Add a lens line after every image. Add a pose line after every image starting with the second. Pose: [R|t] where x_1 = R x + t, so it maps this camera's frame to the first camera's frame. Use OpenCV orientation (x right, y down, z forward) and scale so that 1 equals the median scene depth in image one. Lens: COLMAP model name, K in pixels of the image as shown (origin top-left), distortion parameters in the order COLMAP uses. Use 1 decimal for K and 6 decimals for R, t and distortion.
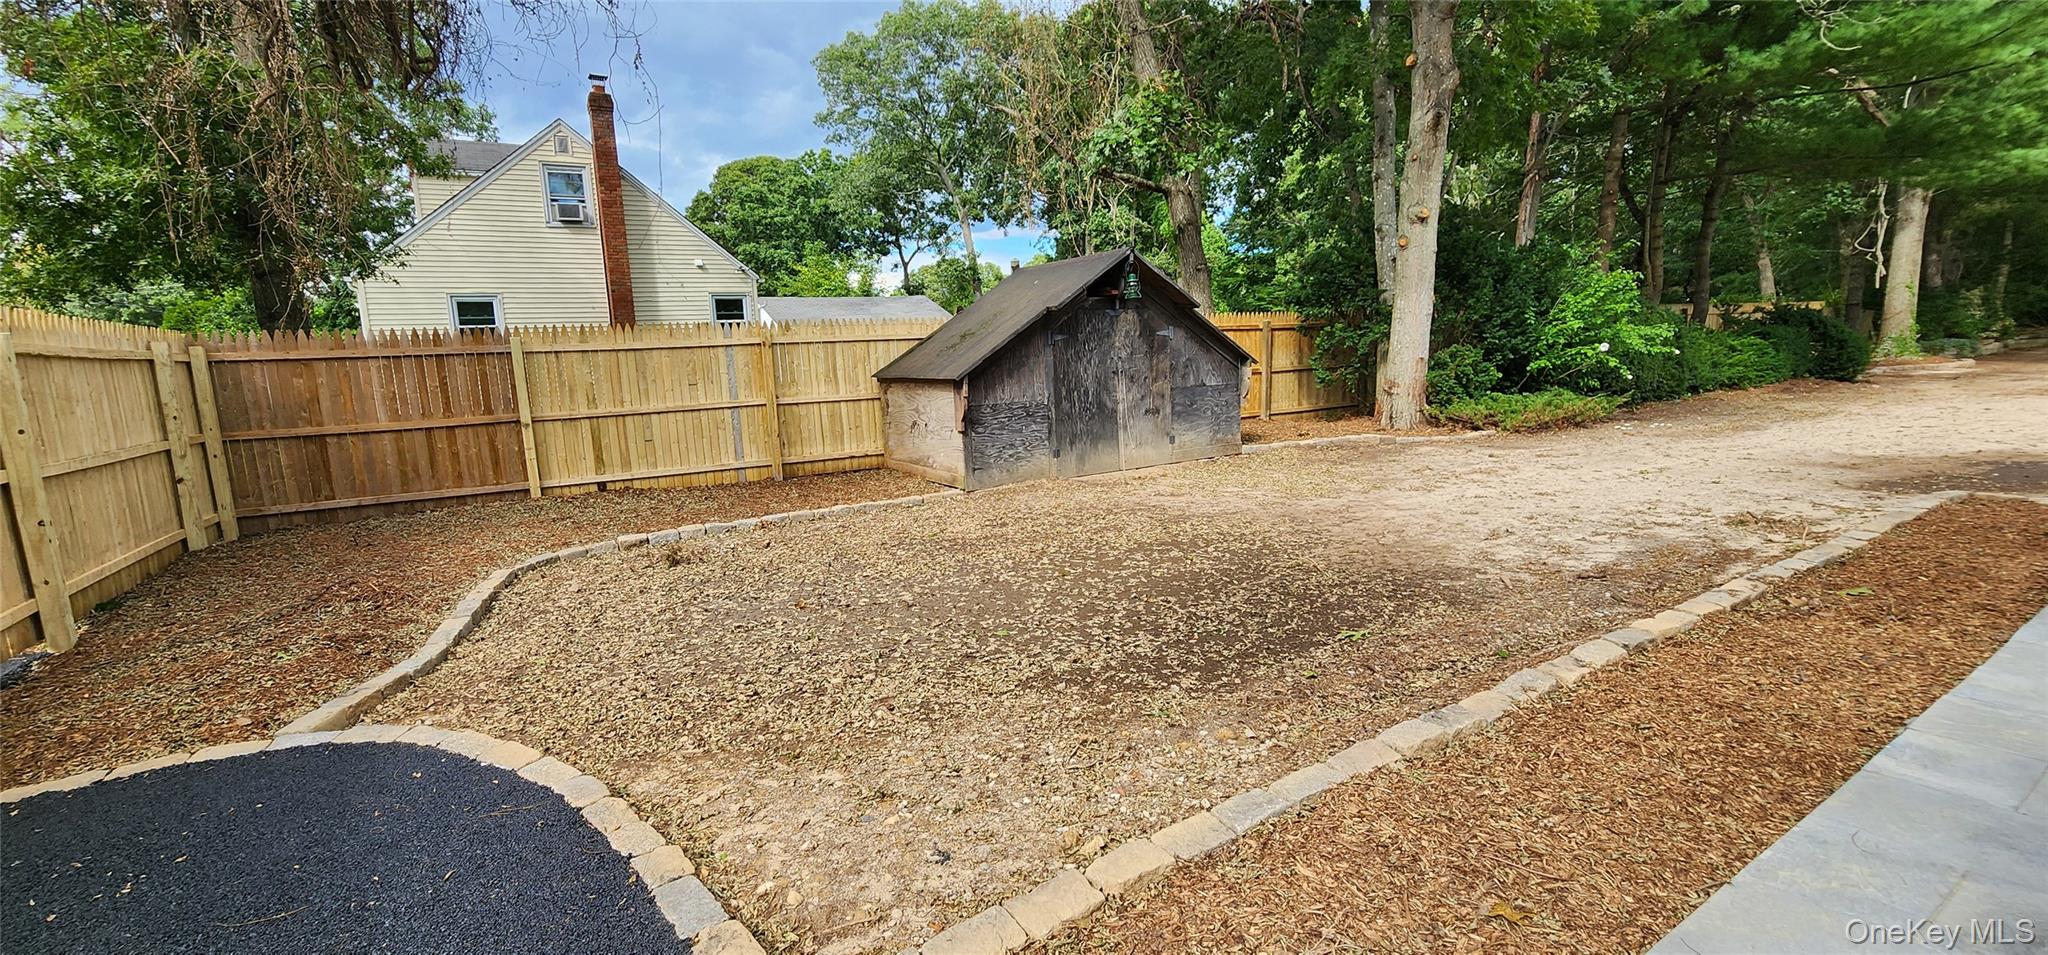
lens RADIAL K [[848.2, 0, 1024.0], [0, 848.2, 477.5], [0, 0, 1]] dist [-0.000392, 0.000033]
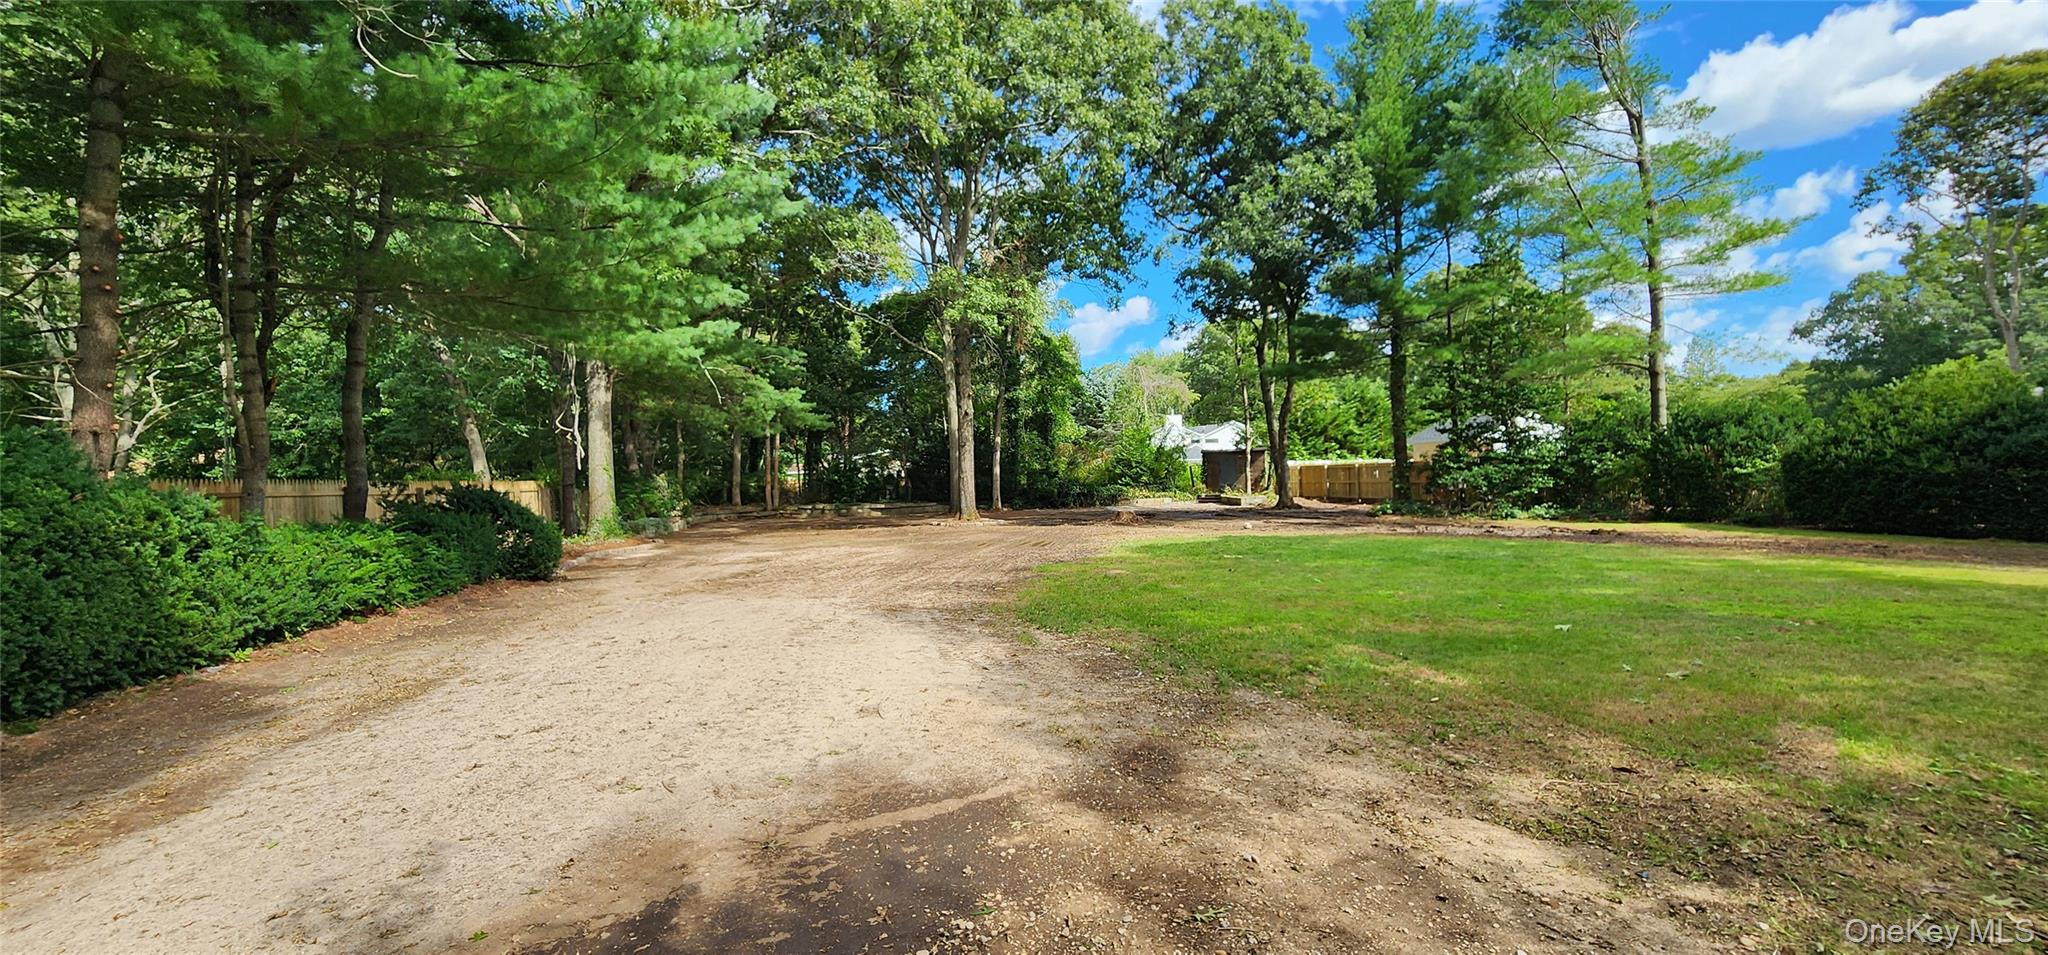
lens RADIAL K [[848.2, 0, 1024.0], [0, 848.2, 477.5], [0, 0, 1]] dist [-0.000392, 0.000033]
pose [[0.343018, 0.023139, 0.939044, 0.284956], [0.169716, 0.981717, -0.086185, -0.047961], [-0.923870, 0.188933, 0.332820, 0.224354]]
